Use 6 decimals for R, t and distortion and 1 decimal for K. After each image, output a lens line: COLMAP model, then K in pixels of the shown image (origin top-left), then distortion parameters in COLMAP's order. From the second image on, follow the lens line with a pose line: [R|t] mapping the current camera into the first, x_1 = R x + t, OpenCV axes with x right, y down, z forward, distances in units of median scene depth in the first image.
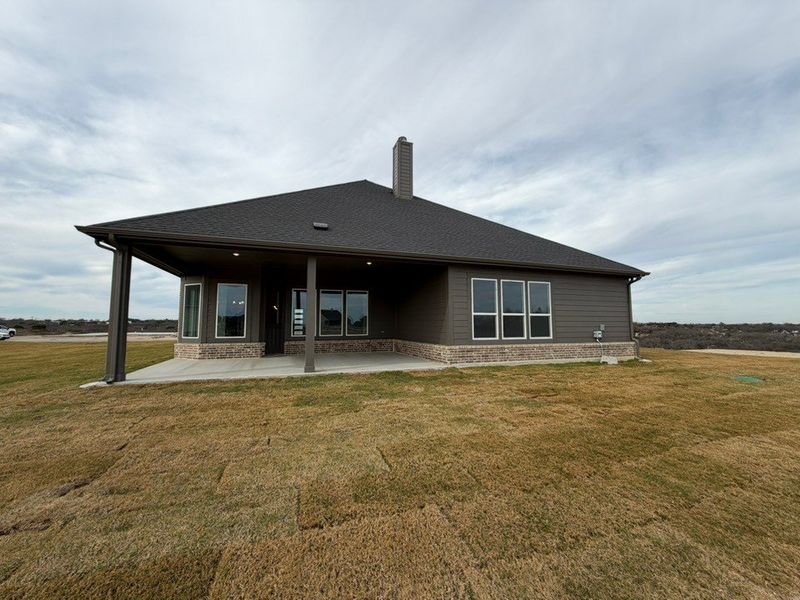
lens RADIAL K [[317.5, 0, 400.1], [0, 317.5, 294.6], [0, 0, 1]] dist [-0.004220, -0.000184]
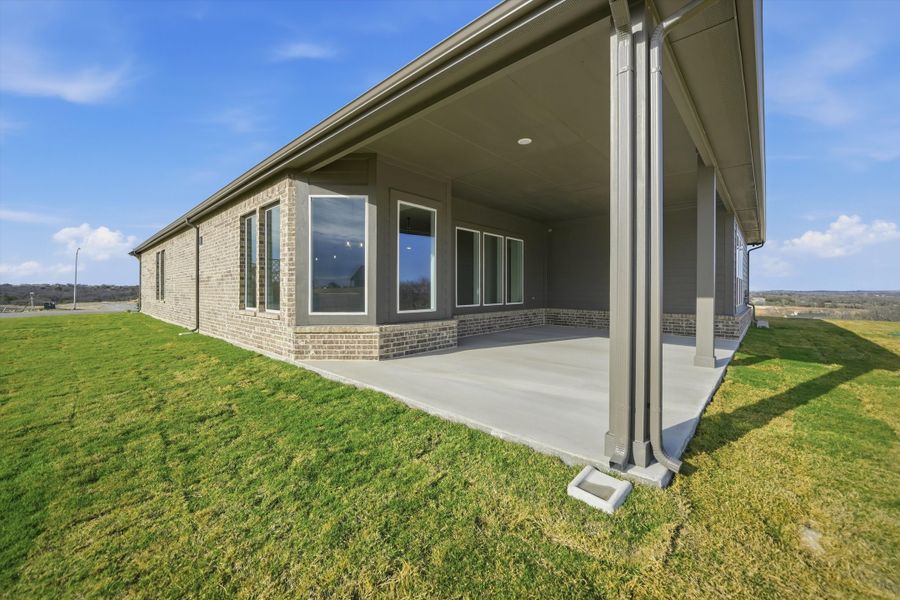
lens RADIAL K [[338.1, 0, 443.0], [0, 338.1, 296.3], [0, 0, 1]] dist [-0.018434, 0.002089]
pose [[0.899468, -0.003999, 0.436968, -0.756842], [-0.045447, 0.993680, 0.102643, 0.052961], [-0.434616, -0.112183, 0.893602, 0.503098]]
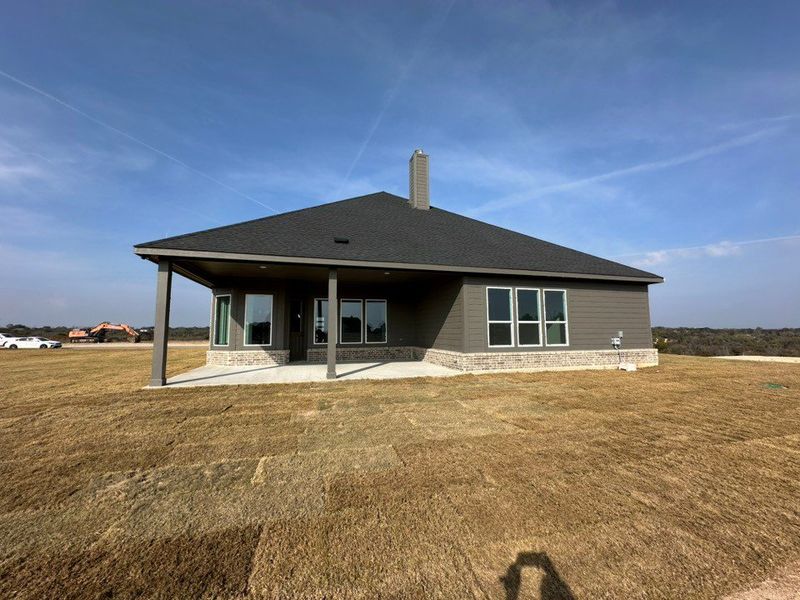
lens RADIAL K [[317.5, 0, 402.5], [0, 317.5, 294.3], [0, 0, 1]] dist [-0.004220, -0.000184]
pose [[0.998470, -0.010824, -0.054227, 0.008800], [0.009691, 0.999730, -0.021125, -0.008182], [0.054441, 0.020567, 0.998305, -0.037160]]
